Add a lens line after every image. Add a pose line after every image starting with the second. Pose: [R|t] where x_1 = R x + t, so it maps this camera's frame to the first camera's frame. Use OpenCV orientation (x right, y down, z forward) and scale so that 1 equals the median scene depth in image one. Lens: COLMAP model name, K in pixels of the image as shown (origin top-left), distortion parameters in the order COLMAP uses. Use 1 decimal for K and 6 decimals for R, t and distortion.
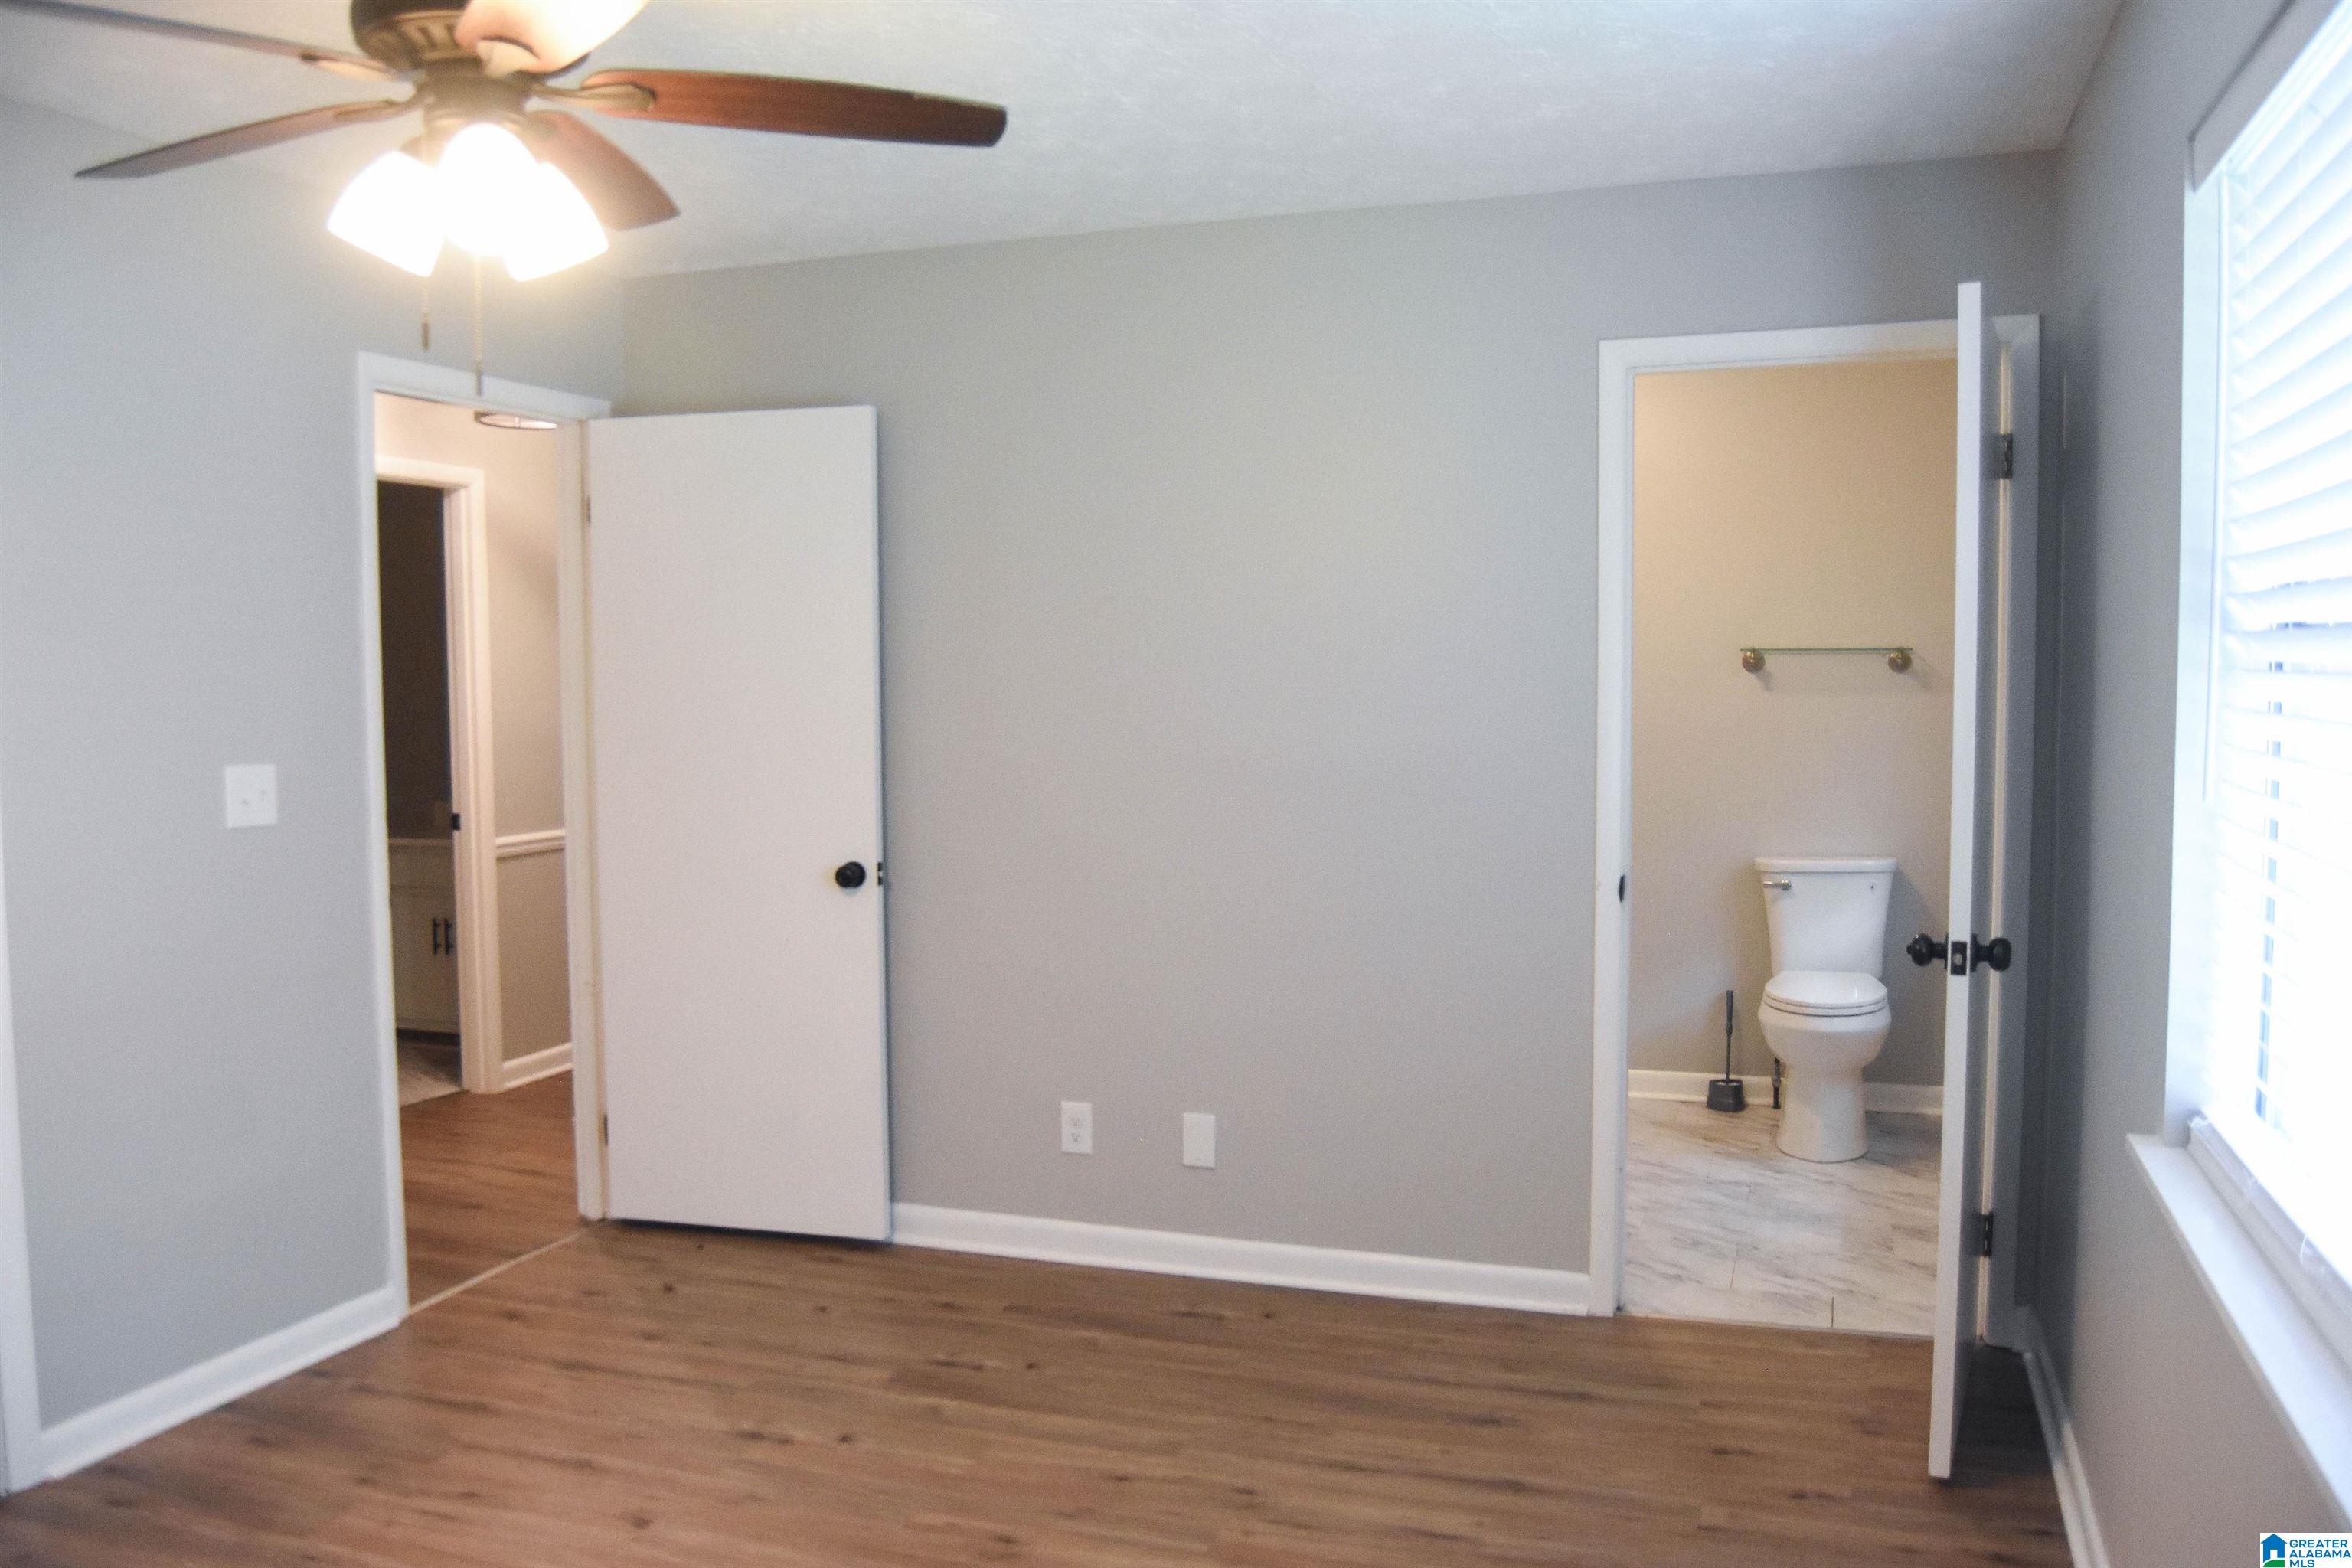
lens RADIAL K [[1853.7, 0, 1189.3], [0, 1853.7, 776.0], [0, 0, 1]] dist [-0.102315, 0.039023]
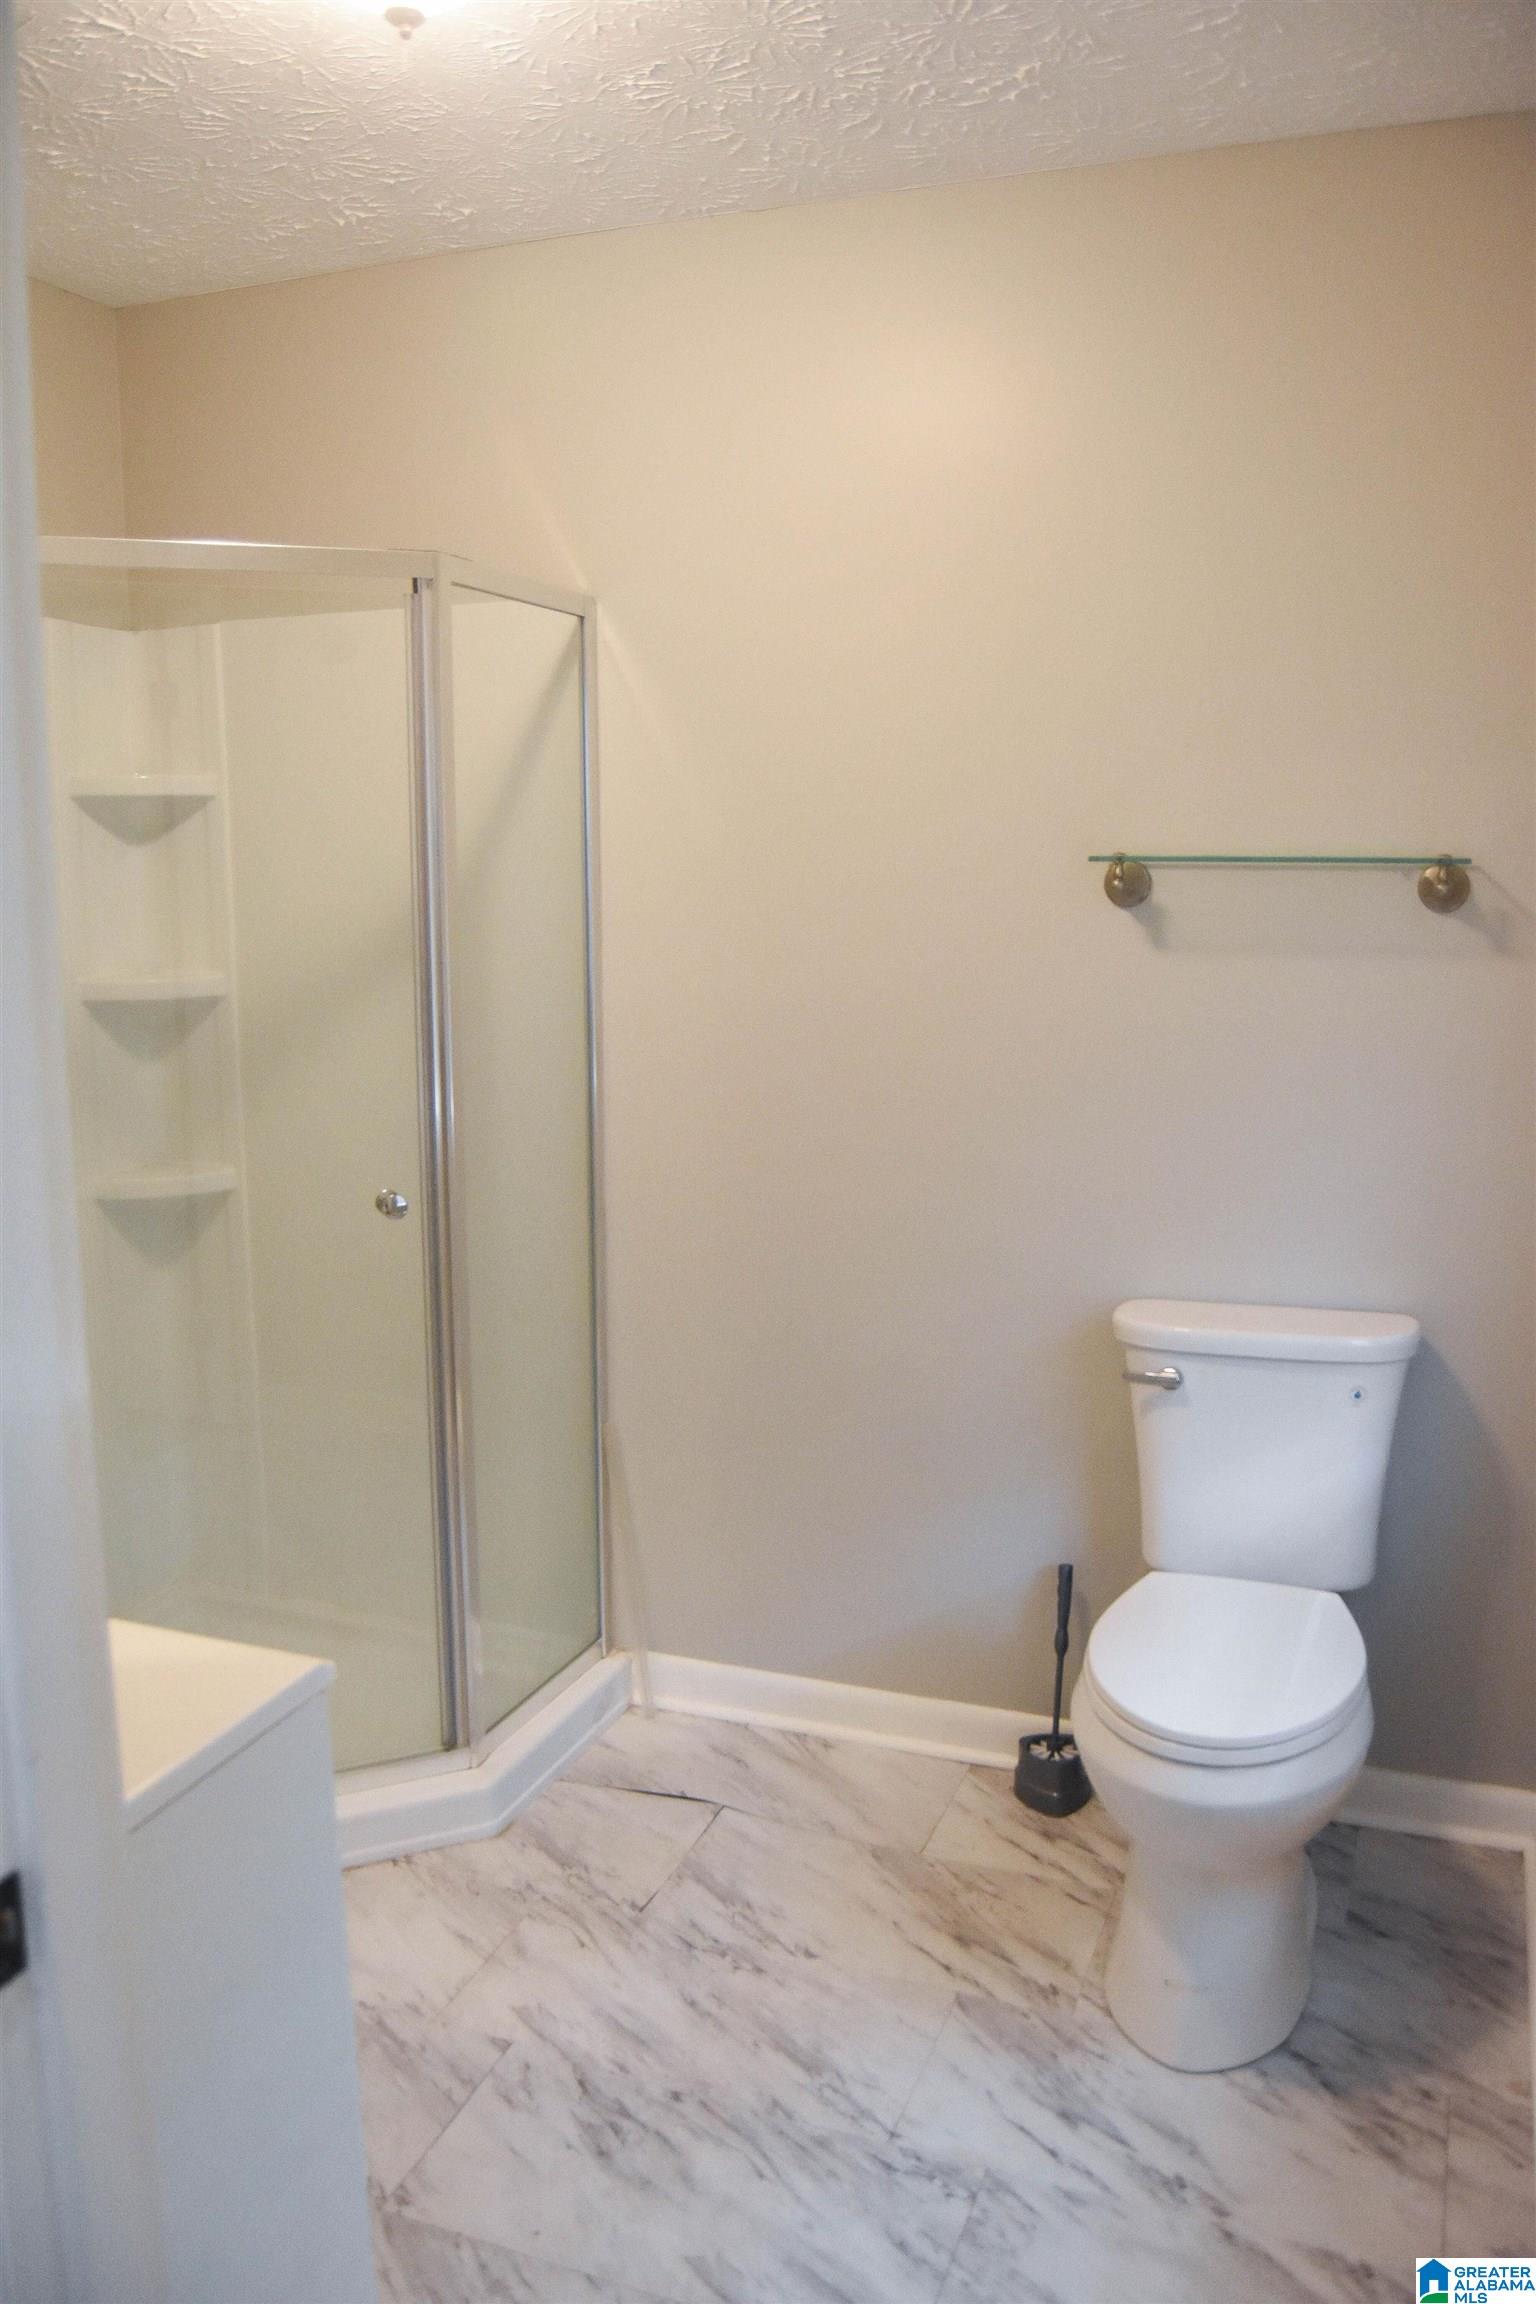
lens RADIAL K [[1815.9, 0, 748.2], [0, 1815.9, 1162.3], [0, 0, 1]] dist [-0.102315, 0.039023]
pose [[0.999509, 0.012633, -0.028673, 0.228837], [-0.009758, 0.995109, 0.098296, -0.036736], [0.029774, -0.097968, 0.994744, 0.546524]]
